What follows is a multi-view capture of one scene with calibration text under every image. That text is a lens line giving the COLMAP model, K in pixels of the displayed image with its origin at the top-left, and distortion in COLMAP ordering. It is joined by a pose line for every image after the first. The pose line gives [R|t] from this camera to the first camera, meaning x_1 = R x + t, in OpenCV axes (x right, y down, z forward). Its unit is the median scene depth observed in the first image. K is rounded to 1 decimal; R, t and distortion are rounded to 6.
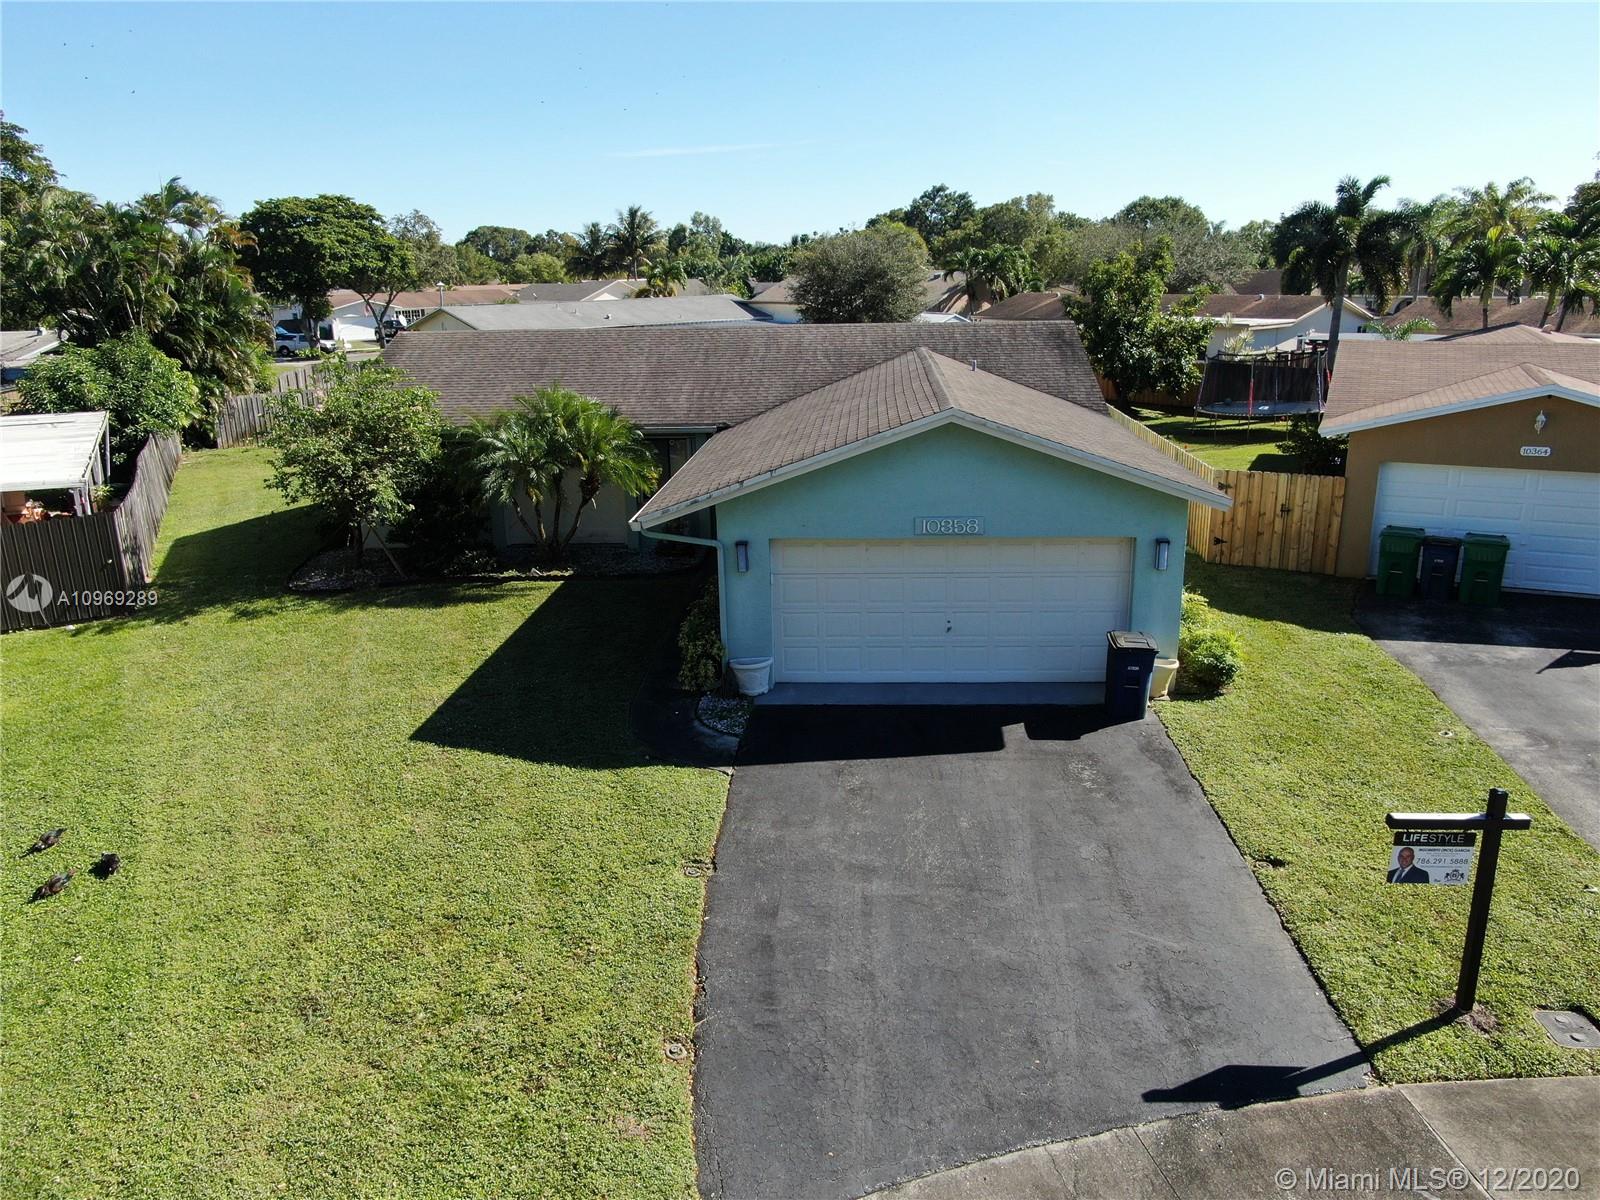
lens RADIAL K [[1179.0, 0, 800.6], [0, 1179.0, 595.3], [0, 0, 1]] dist [-0.015720, 0.004378]
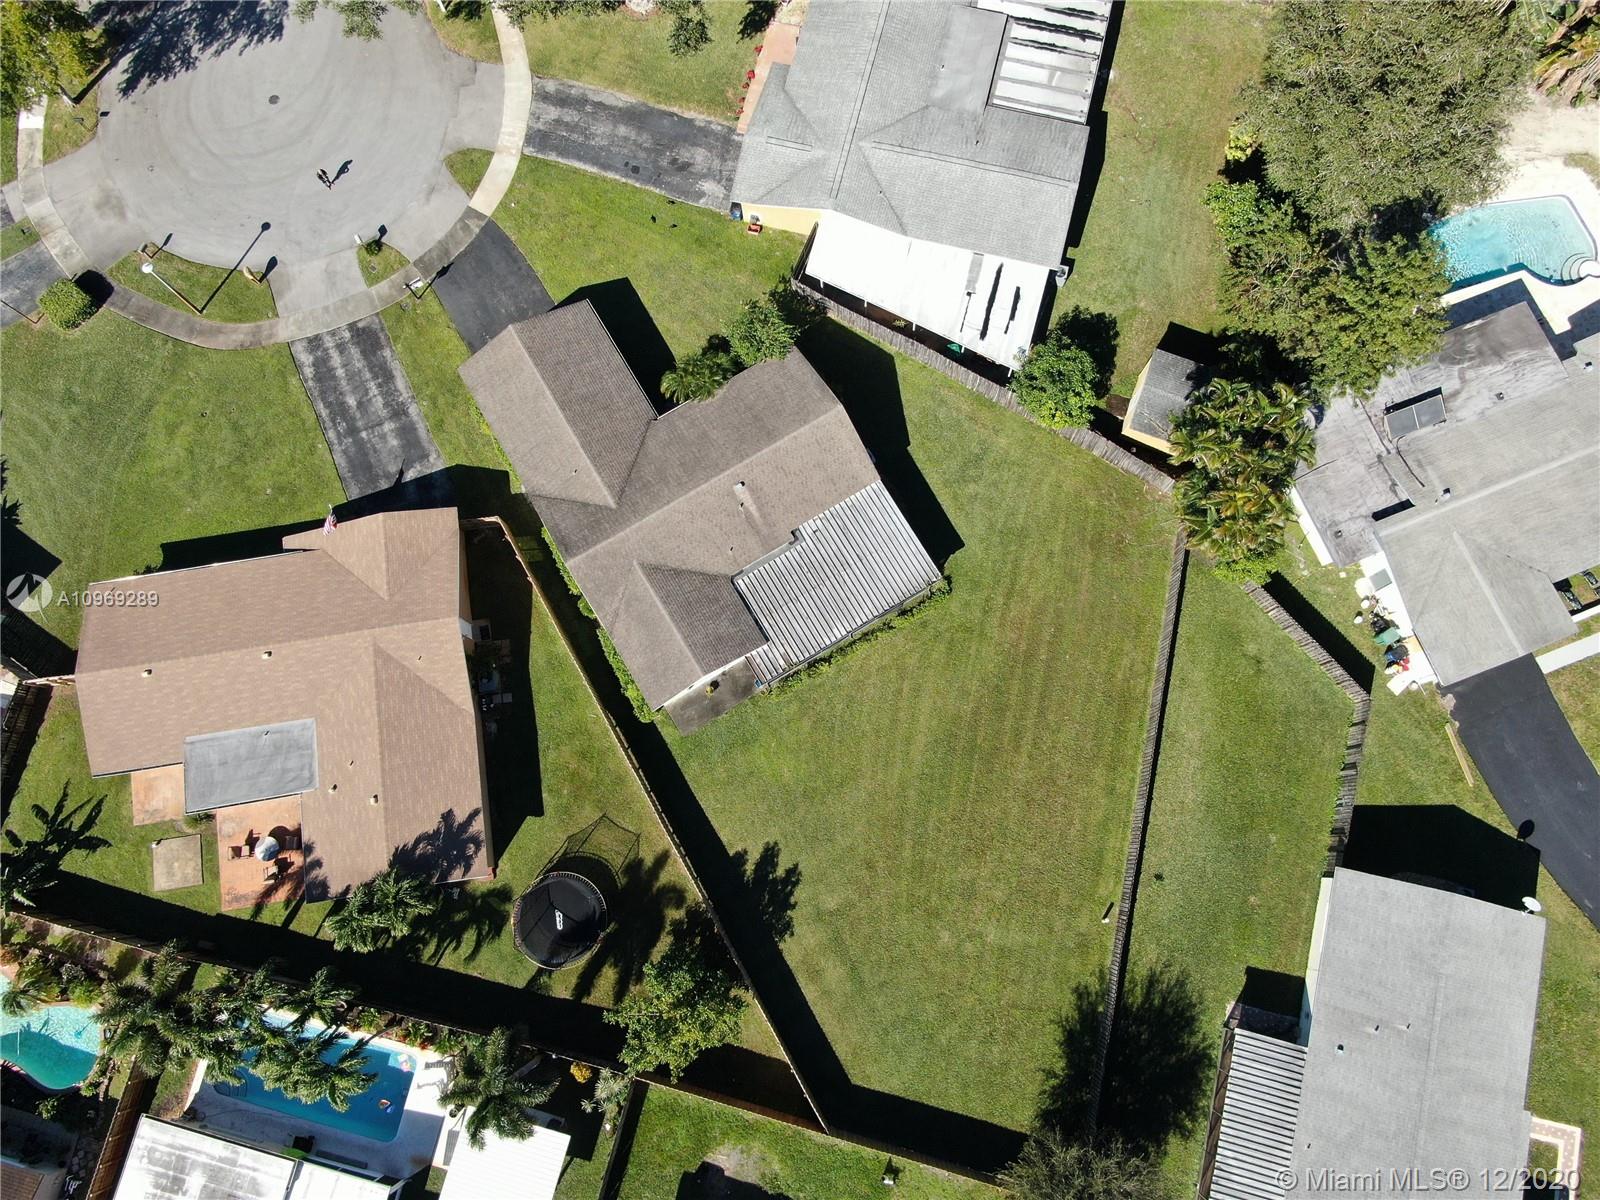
lens RADIAL K [[1154.4, 0, 806.9], [0, 1154.4, 604.2], [0, 0, 1]] dist [-0.018506, 0.005982]
pose [[-0.824168, 0.561130, -0.076688, 0.131475], [-0.107647, -0.022269, 0.993940, -4.343954], [0.556021, 0.827428, 0.078757, 2.092959]]
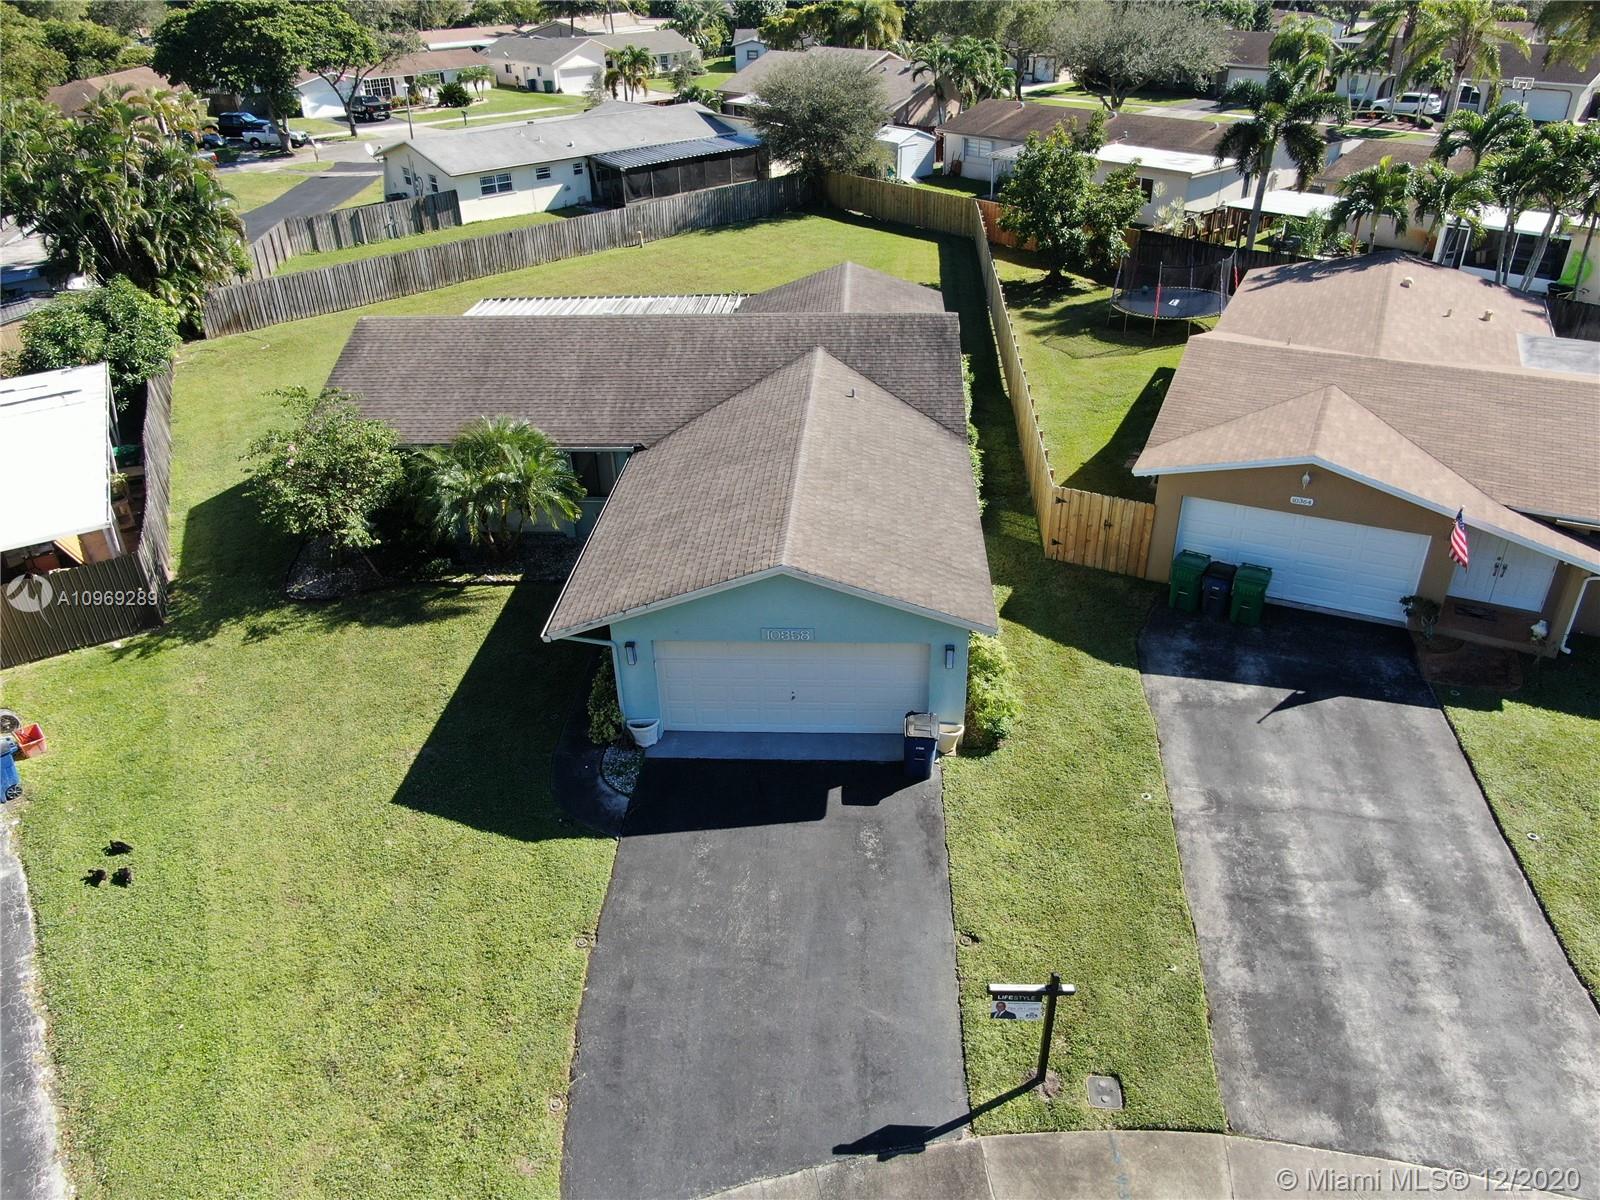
lens RADIAL K [[1154.4, 0, 802.5], [0, 1154.4, 602.7], [0, 0, 1]] dist [-0.018506, 0.005982]
pose [[0.999986, -0.004759, -0.002311, 0.156447], [0.005185, 0.968441, 0.249190, -0.440757], [0.001052, -0.249198, 0.968452, -0.243061]]
